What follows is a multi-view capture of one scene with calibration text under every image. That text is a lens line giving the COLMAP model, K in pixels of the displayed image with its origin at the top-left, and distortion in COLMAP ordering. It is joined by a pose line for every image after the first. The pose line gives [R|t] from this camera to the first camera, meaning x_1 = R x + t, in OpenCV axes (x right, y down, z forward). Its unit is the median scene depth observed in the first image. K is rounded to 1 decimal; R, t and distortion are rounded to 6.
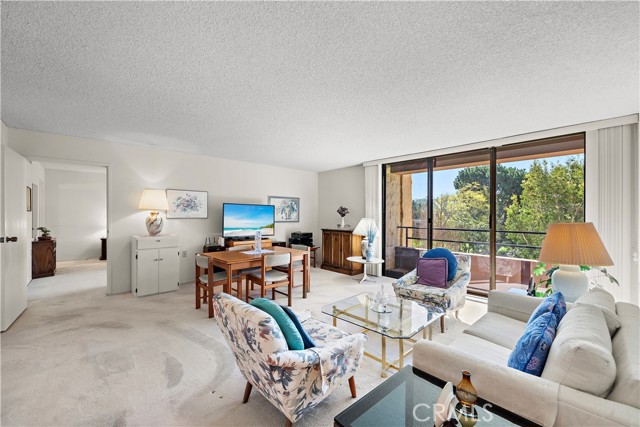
lens RADIAL K [[255.9, 0, 309.6], [0, 255.9, 214.6], [0, 0, 1]] dist [-0.001723, -0.000158]
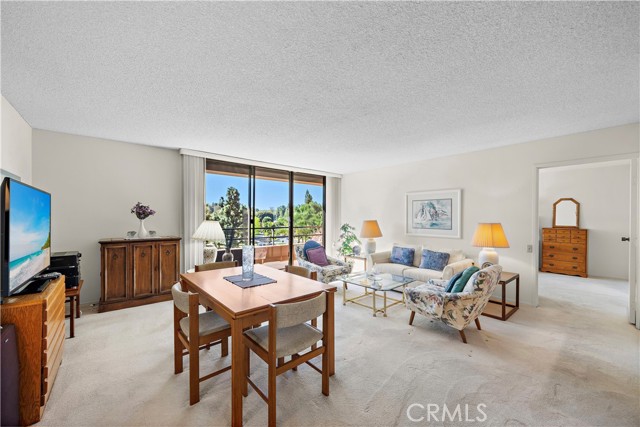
lens RADIAL K [[245.2, 0, 313.7], [0, 245.2, 216.2], [0, 0, 1]] dist [-0.024297, -0.000879]
pose [[0.035325, -0.000164, 0.999376, -3.647400], [-0.007161, 0.999974, 0.000417, -0.017153], [-0.999350, -0.007172, 0.035322, 4.234820]]
